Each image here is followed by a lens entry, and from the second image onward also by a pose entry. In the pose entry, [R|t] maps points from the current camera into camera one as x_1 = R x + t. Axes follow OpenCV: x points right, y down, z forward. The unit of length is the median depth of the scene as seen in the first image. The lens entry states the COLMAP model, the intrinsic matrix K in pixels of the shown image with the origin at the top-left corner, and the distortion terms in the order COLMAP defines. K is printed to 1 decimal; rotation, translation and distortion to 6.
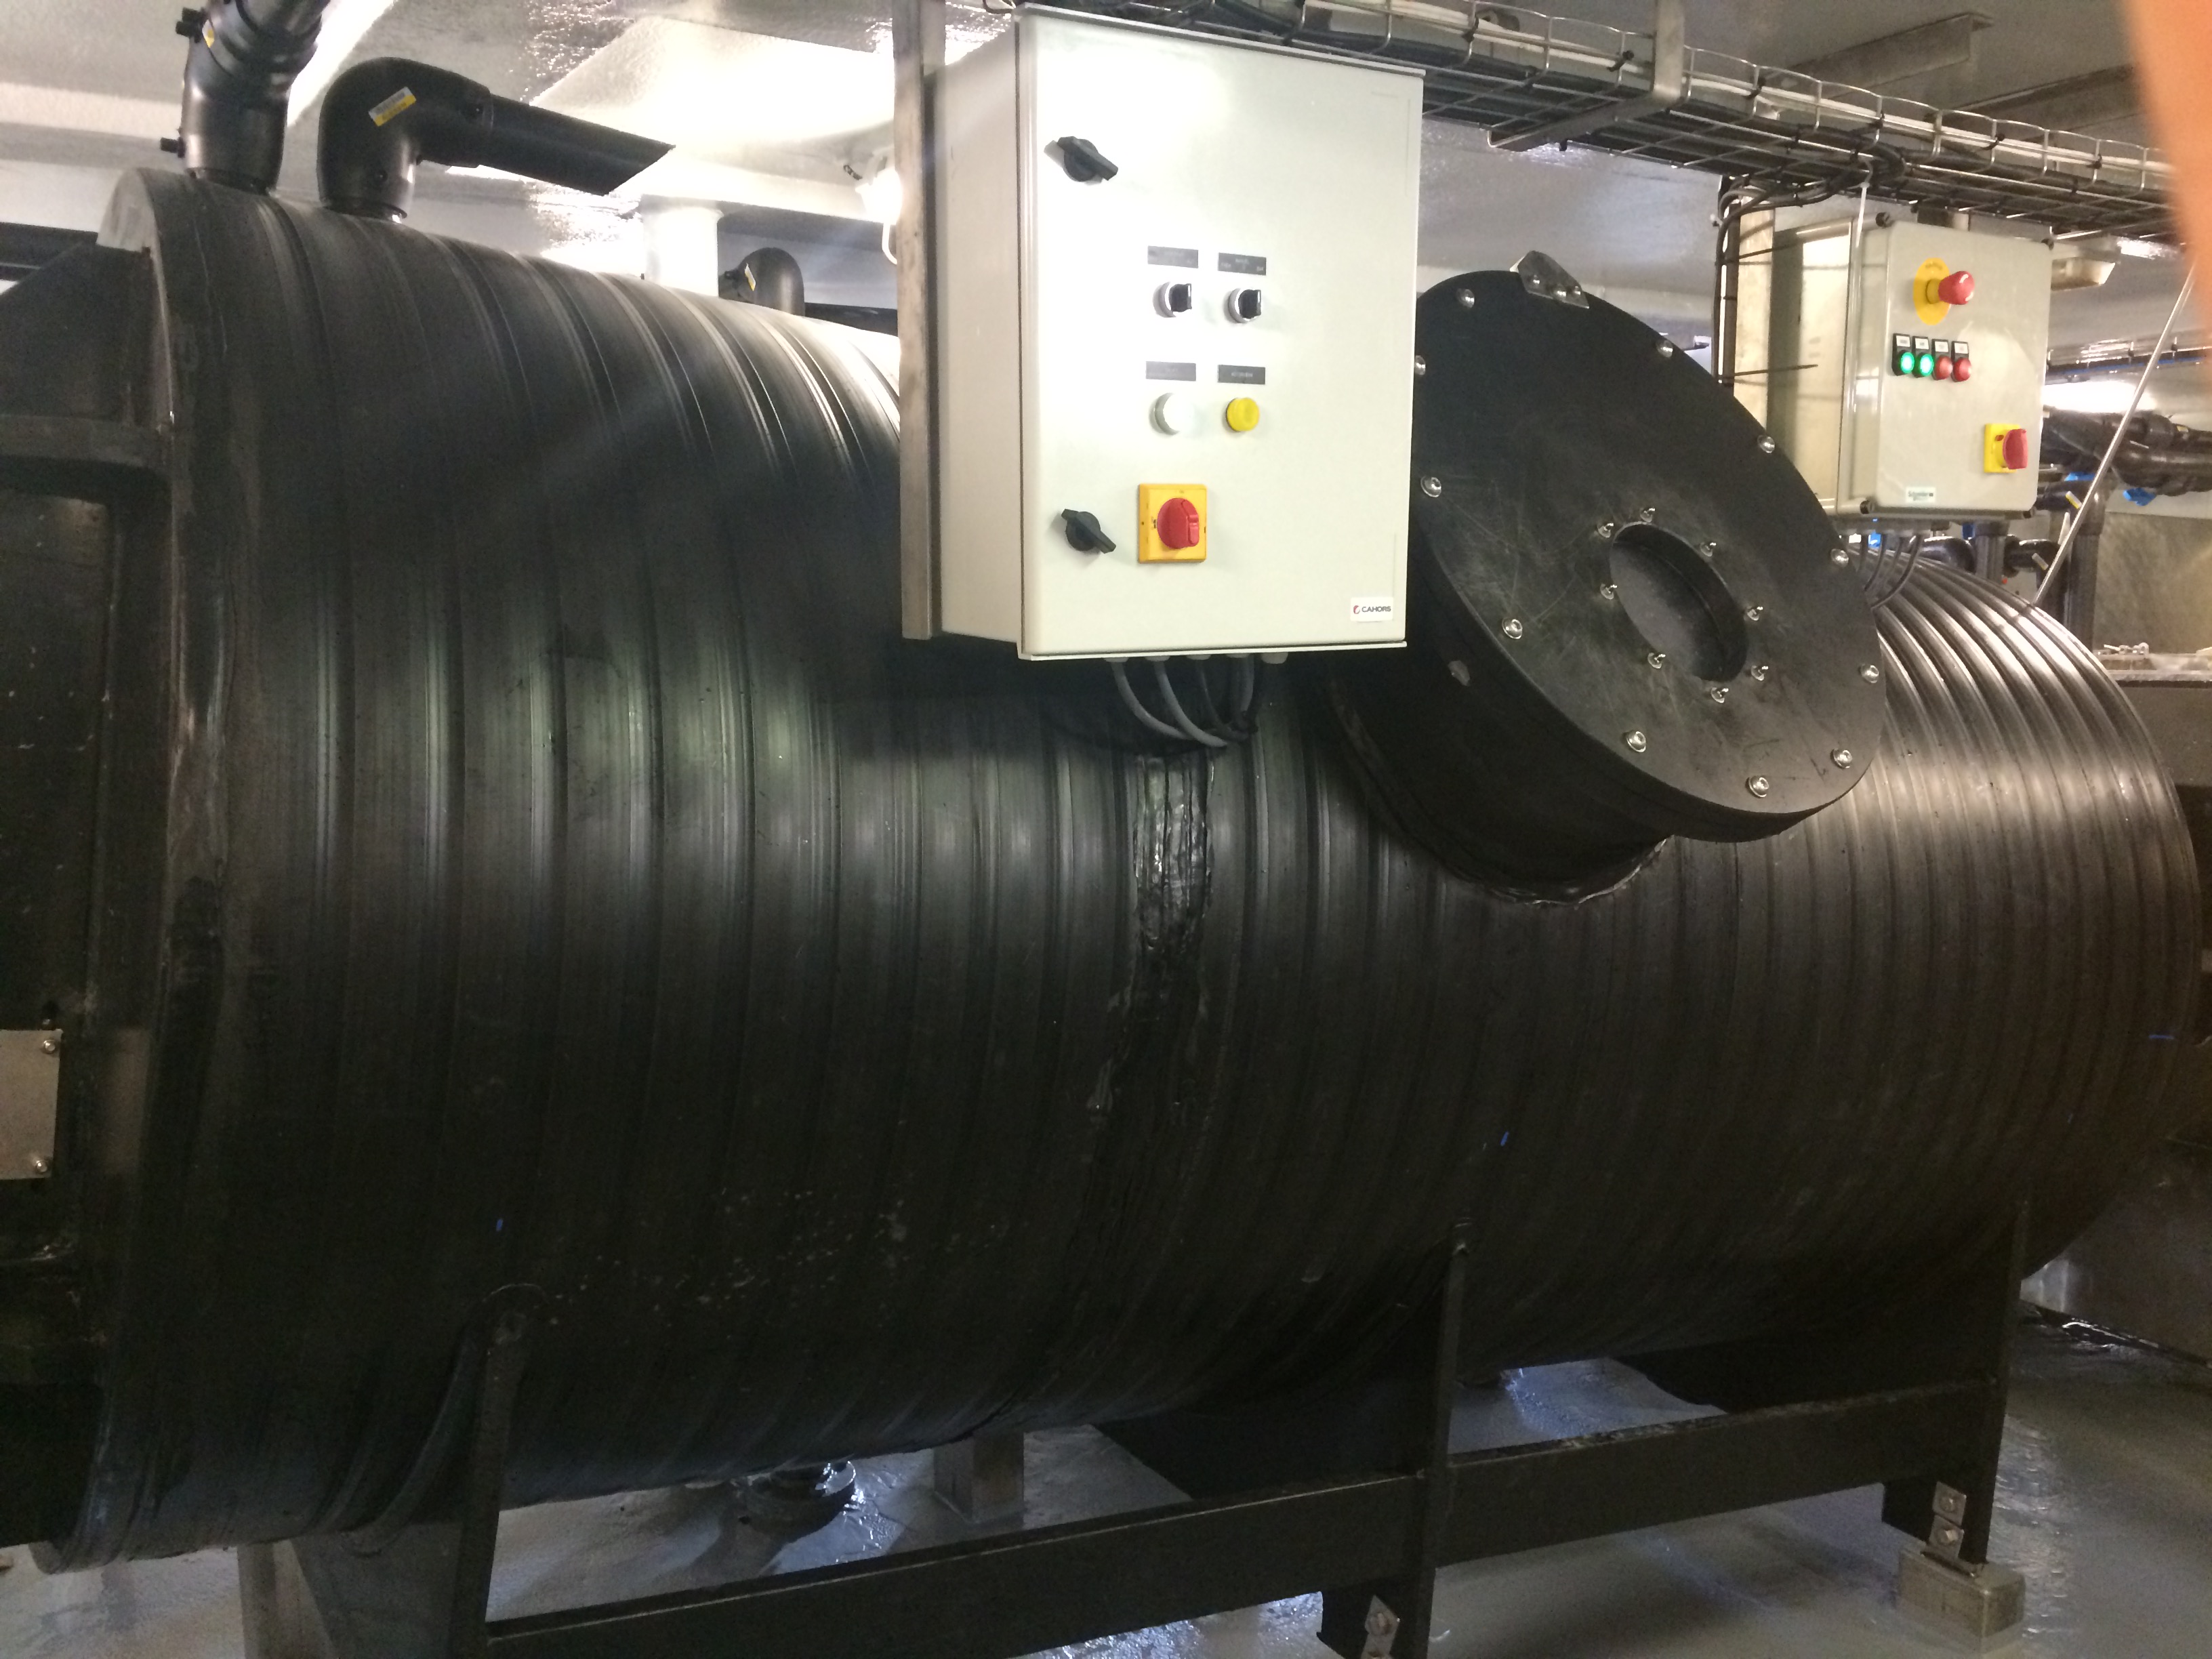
lens RADIAL K [[1890.2, 0, 1118.3], [0, 1890.2, 838.9], [0, 0, 1]] dist [0.090738, -0.122195]
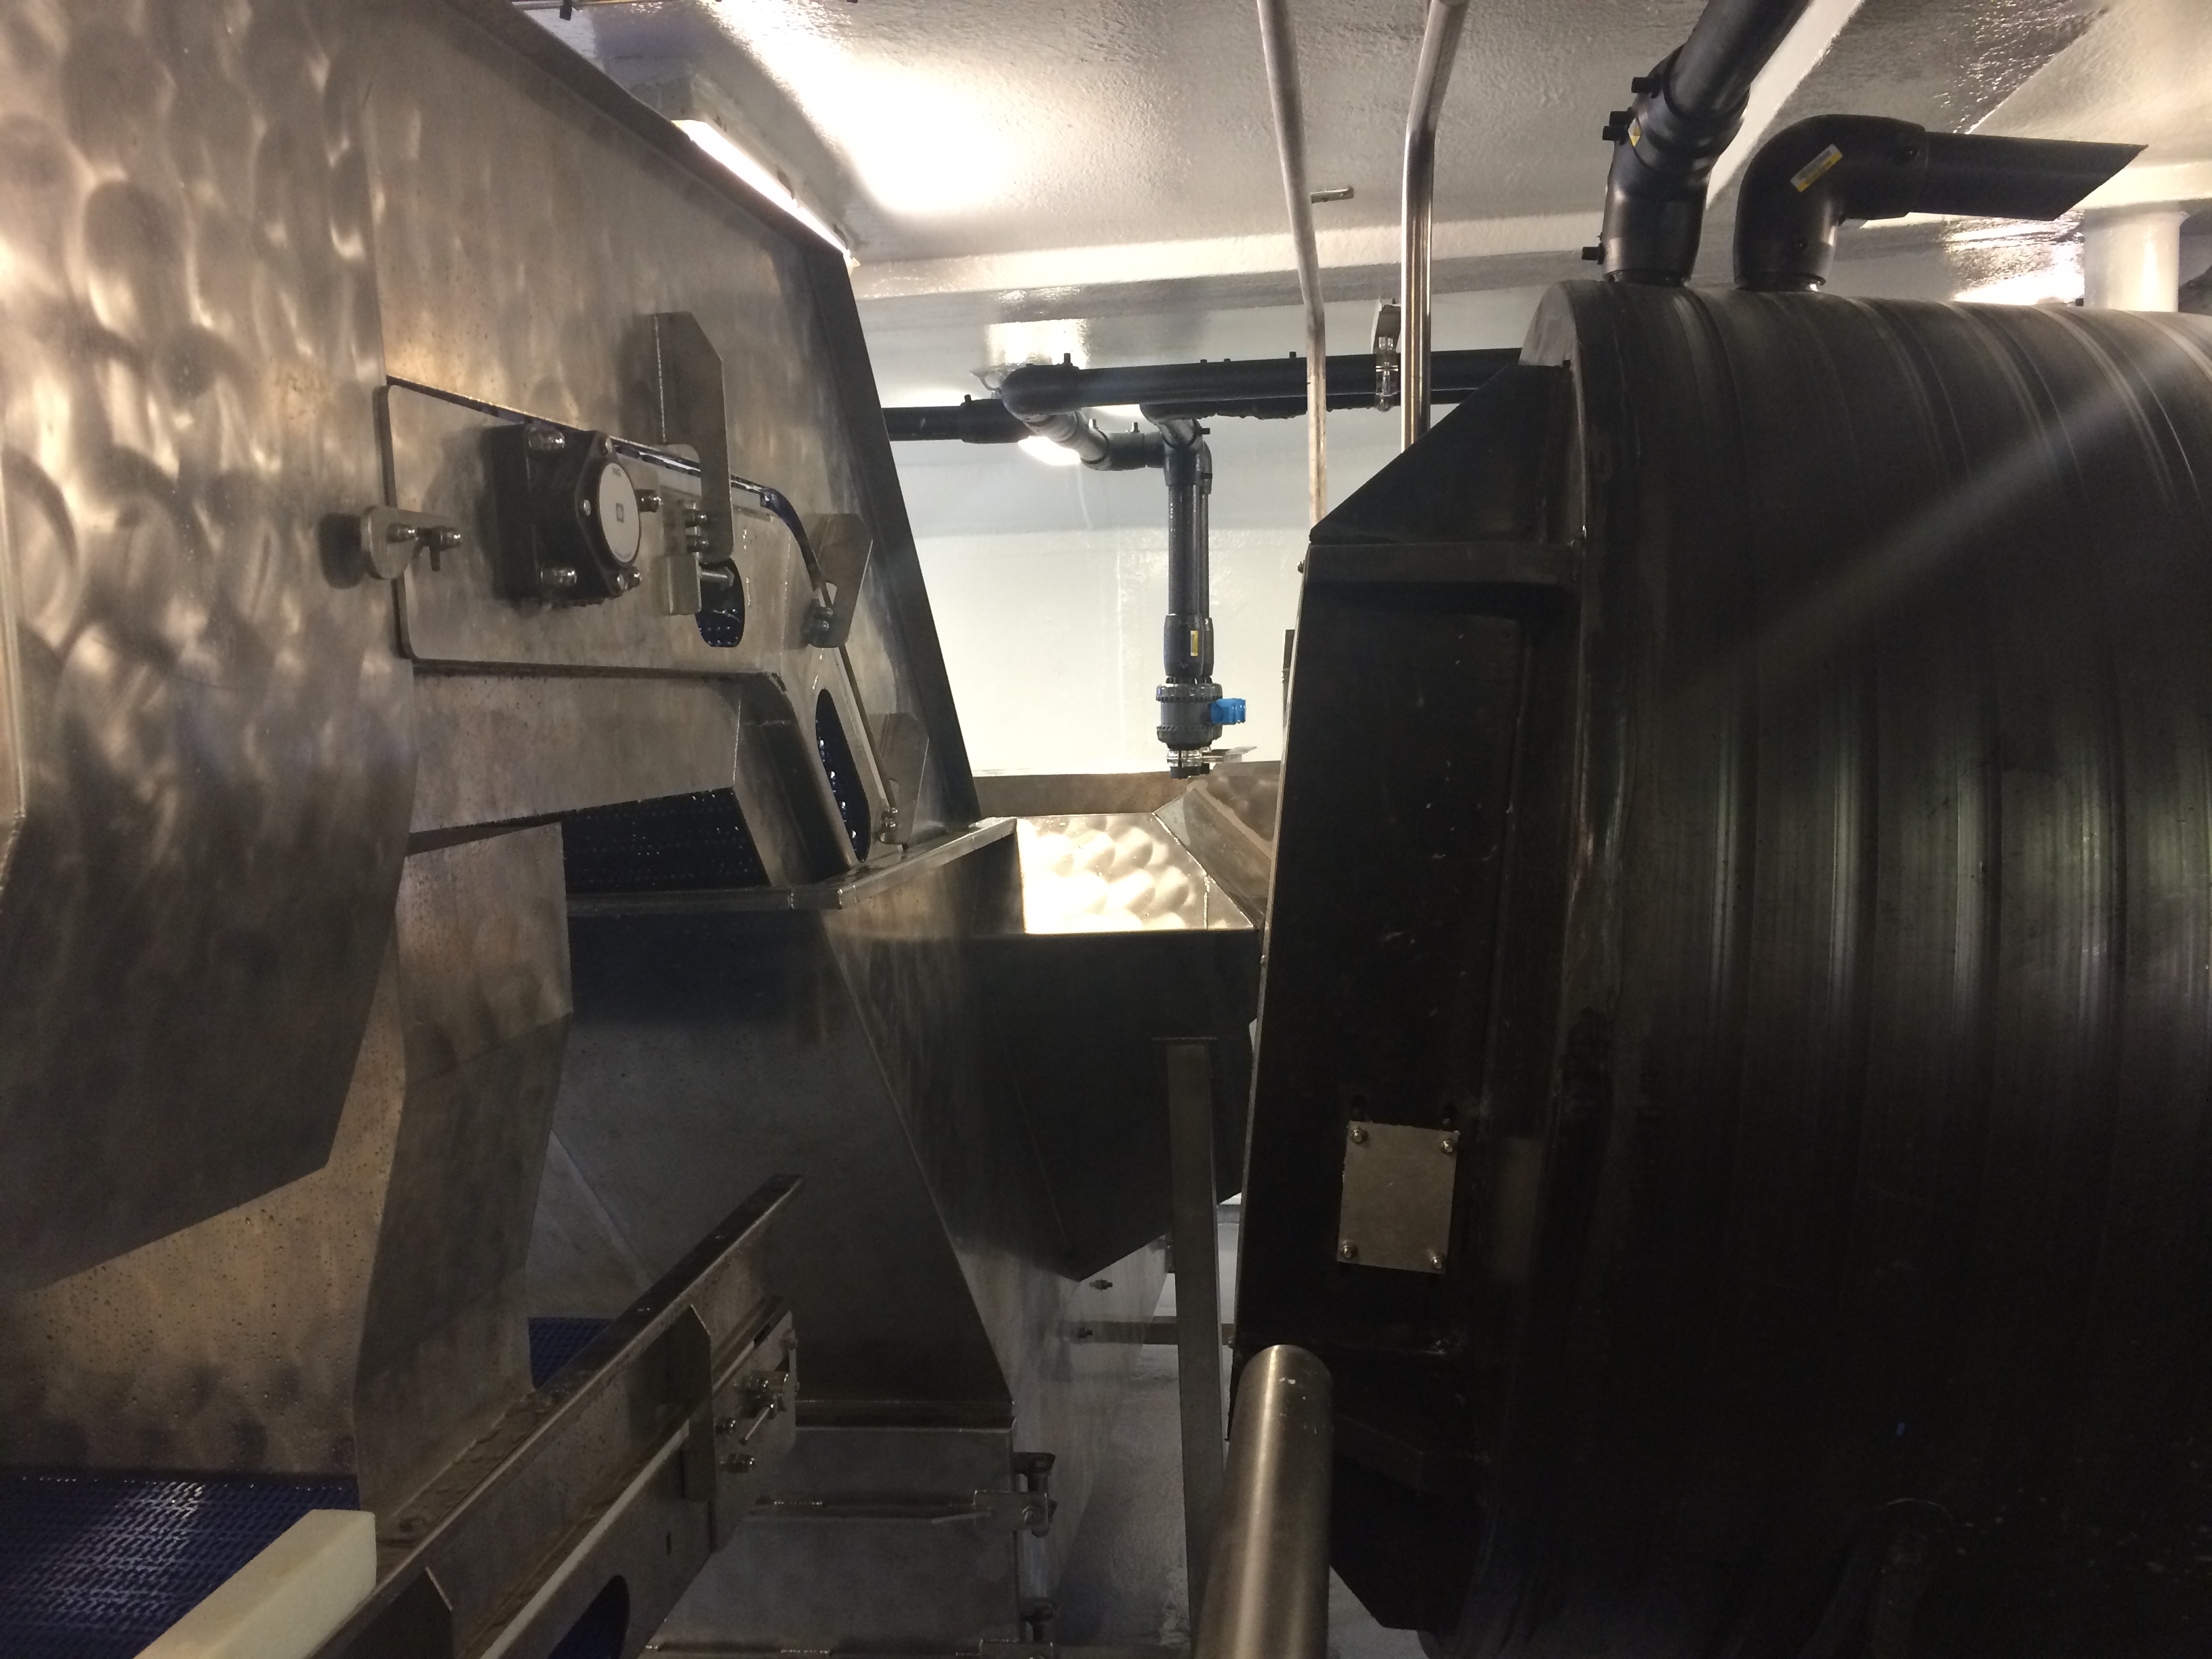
lens RADIAL K [[1890.2, 0, 1104.0], [0, 1890.2, 830.3], [0, 0, 1]] dist [0.090738, -0.122195]
pose [[0.770352, 0.020996, -0.637273, -0.053908], [-0.042476, 0.998927, -0.018434, -0.034910], [0.636202, 0.041270, 0.770418, 0.092901]]
